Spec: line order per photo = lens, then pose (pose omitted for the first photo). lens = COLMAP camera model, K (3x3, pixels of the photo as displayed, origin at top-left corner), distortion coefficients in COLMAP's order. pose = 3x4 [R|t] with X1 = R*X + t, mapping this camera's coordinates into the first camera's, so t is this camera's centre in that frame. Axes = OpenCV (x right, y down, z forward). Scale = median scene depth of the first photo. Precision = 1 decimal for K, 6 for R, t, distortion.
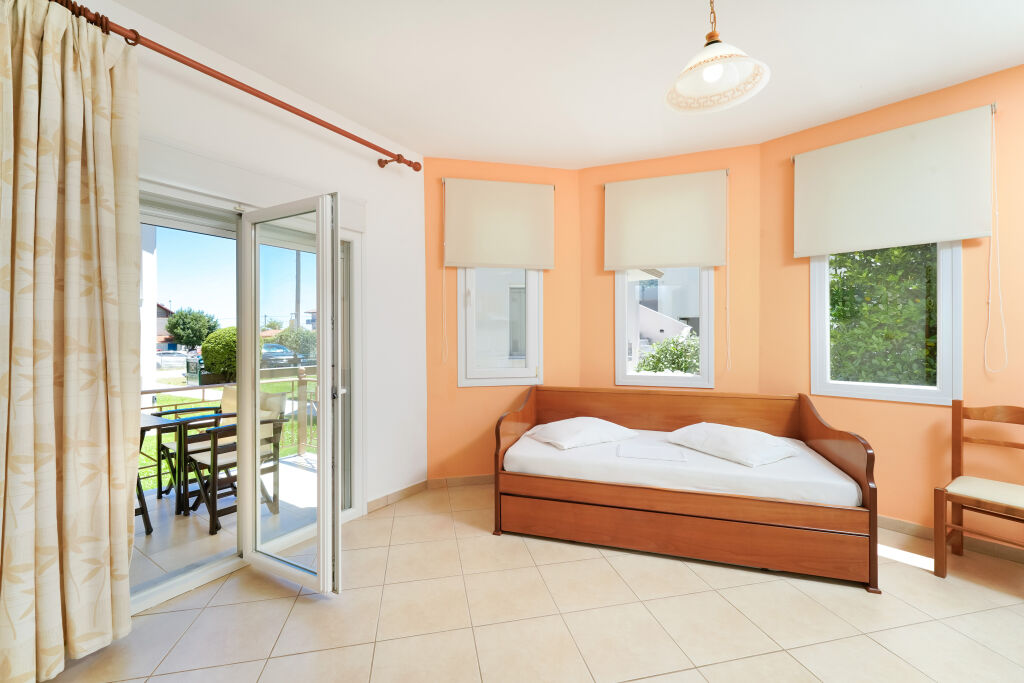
lens RADIAL K [[421.0, 0, 512.3], [0, 421.0, 336.9], [0, 0, 1]] dist [-0.002279, -0.000556]
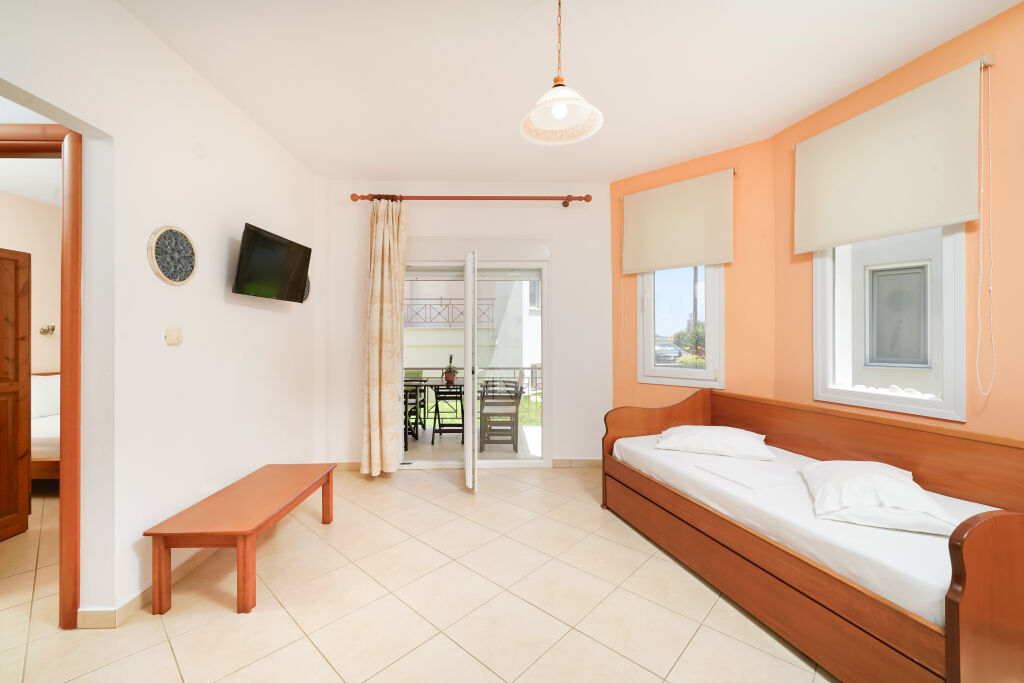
lens RADIAL K [[421.0, 0, 510.6], [0, 421.0, 339.0], [0, 0, 1]] dist [-0.002279, -0.000556]
pose [[0.572854, 0.008454, -0.819614, 0.616098], [-0.002182, 0.999959, 0.008789, -0.004096], [0.819654, -0.003246, 0.572849, 0.104309]]
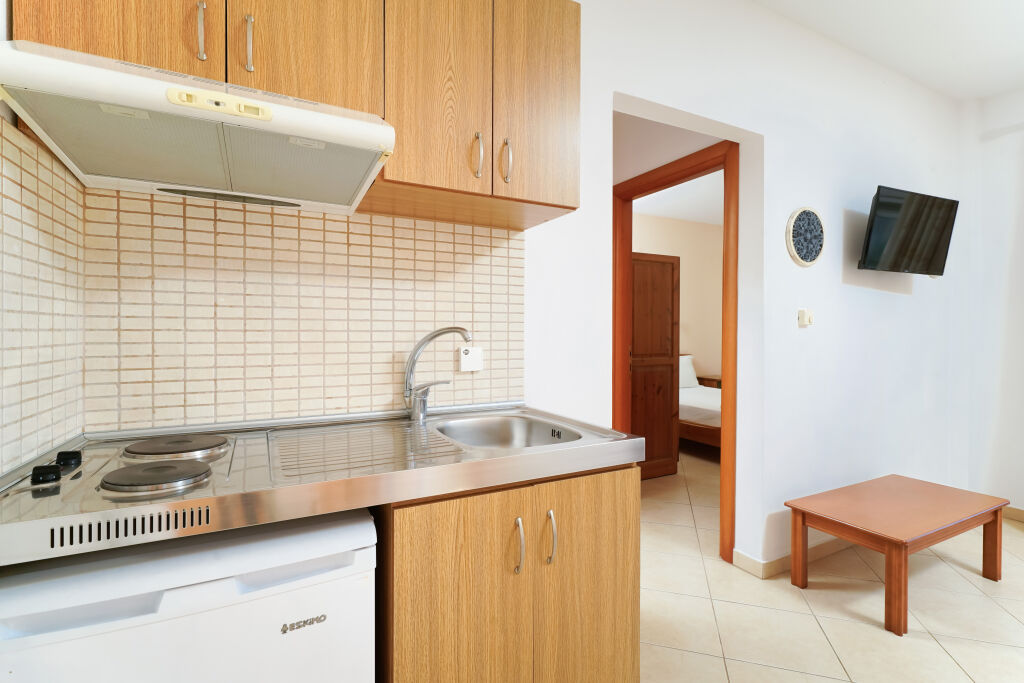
lens RADIAL K [[482.4, 0, 514.2], [0, 482.4, 334.4], [0, 0, 1]] dist [0.004146, 0.000625]
pose [[-0.490649, 0.015532, -0.871219, 0.655799], [0.000904, 0.999850, 0.017316, 0.011872], [0.871357, 0.007709, -0.490589, 0.022045]]
